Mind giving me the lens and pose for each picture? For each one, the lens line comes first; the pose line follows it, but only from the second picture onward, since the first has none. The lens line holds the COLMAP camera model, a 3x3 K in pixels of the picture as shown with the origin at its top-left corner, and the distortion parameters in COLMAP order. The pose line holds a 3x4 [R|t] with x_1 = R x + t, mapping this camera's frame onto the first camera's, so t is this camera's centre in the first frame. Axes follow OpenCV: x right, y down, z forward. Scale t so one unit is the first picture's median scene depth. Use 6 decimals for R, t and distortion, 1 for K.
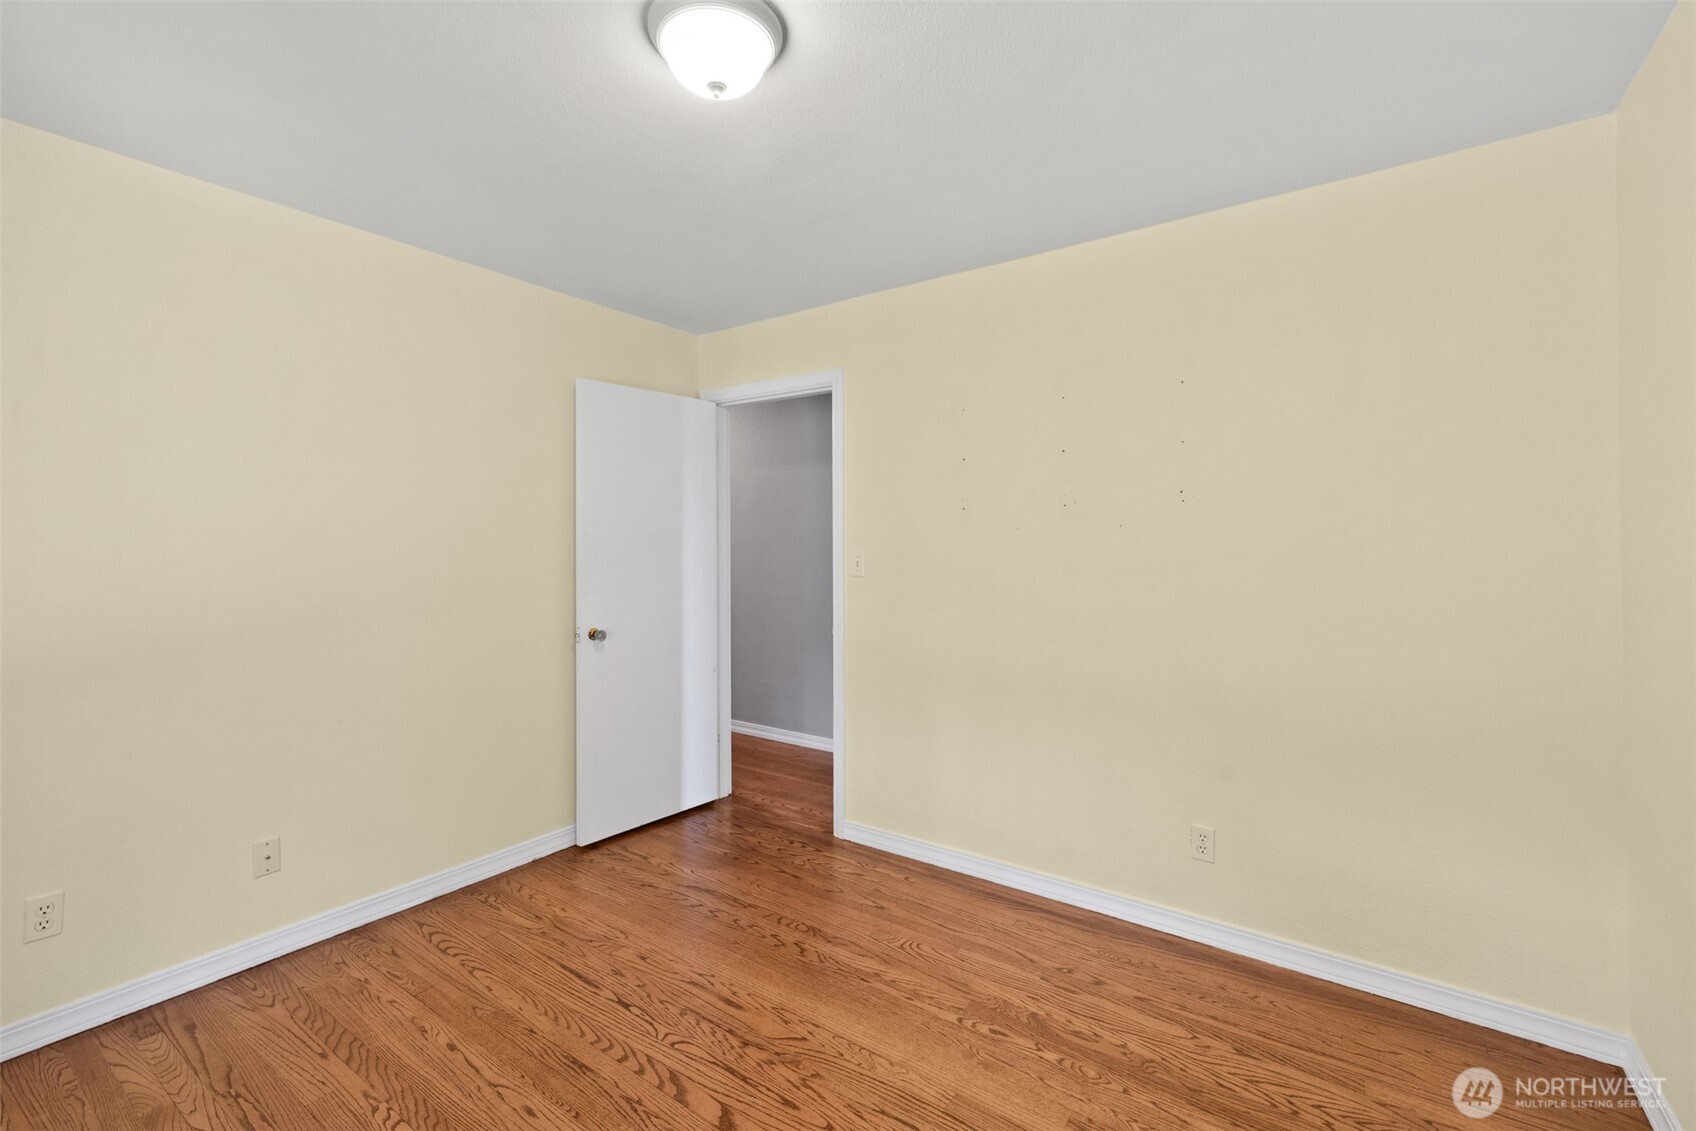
lens RADIAL K [[730.7, 0, 844.5], [0, 730.7, 559.7], [0, 0, 1]] dist [-0.000529, -0.000142]
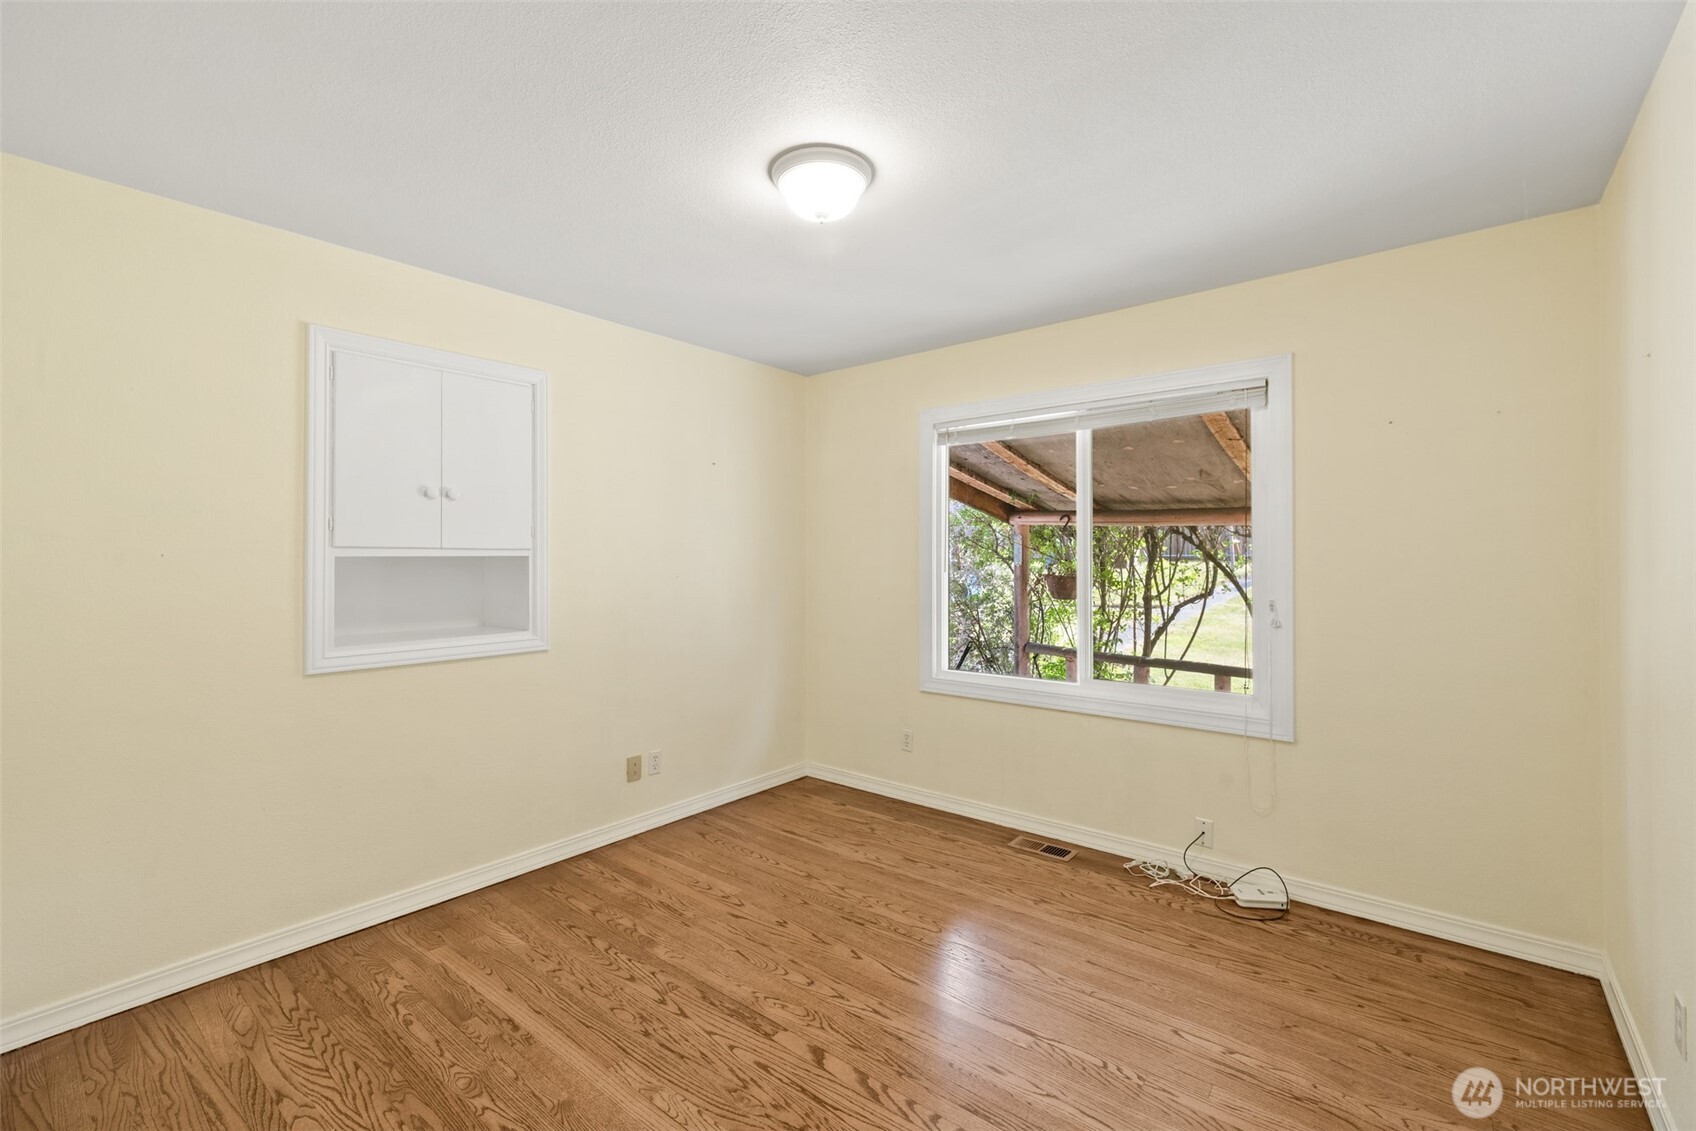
lens RADIAL K [[730.7, 0, 850.9], [0, 730.7, 561.1], [0, 0, 1]] dist [-0.000529, -0.000142]
pose [[-0.998289, 0.002027, 0.058439, -0.261810], [0.002661, 0.999938, 0.010768, -0.027939], [-0.058414, 0.010905, -0.998233, 1.986979]]
